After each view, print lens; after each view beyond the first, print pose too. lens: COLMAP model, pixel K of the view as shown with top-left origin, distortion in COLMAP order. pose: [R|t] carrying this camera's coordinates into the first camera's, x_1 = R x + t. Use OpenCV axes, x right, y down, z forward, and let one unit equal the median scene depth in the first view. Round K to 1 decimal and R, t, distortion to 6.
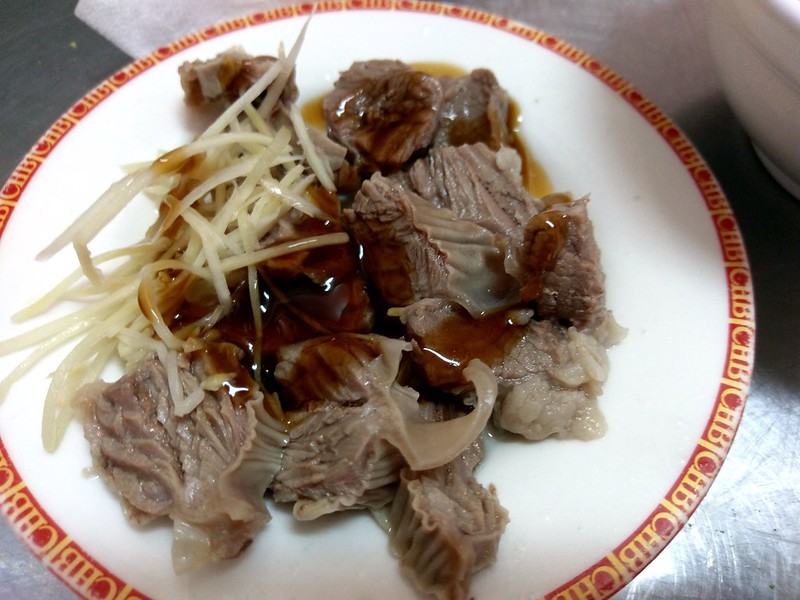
lens RADIAL K [[712.7, 0, 400.0], [0, 712.7, 300.0], [0, 0, 1]] dist [-0.090821, -0.017586]
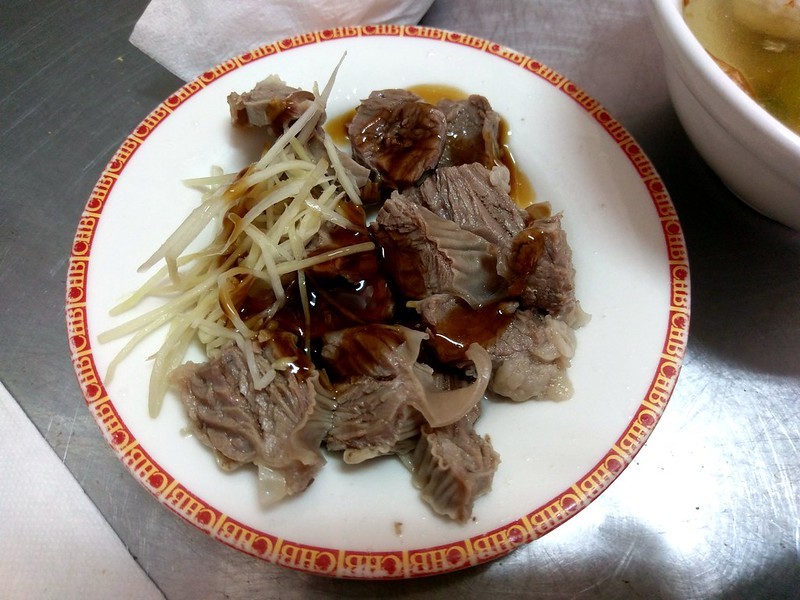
lens RADIAL K [[712.7, 0, 400.0], [0, 712.7, 300.0], [0, 0, 1]] dist [-0.090821, -0.017586]
pose [[0.999821, -0.009526, 0.016336, -0.051205], [0.008150, 0.996576, 0.082276, -0.099534], [-0.017064, -0.082128, 0.996476, -0.296284]]
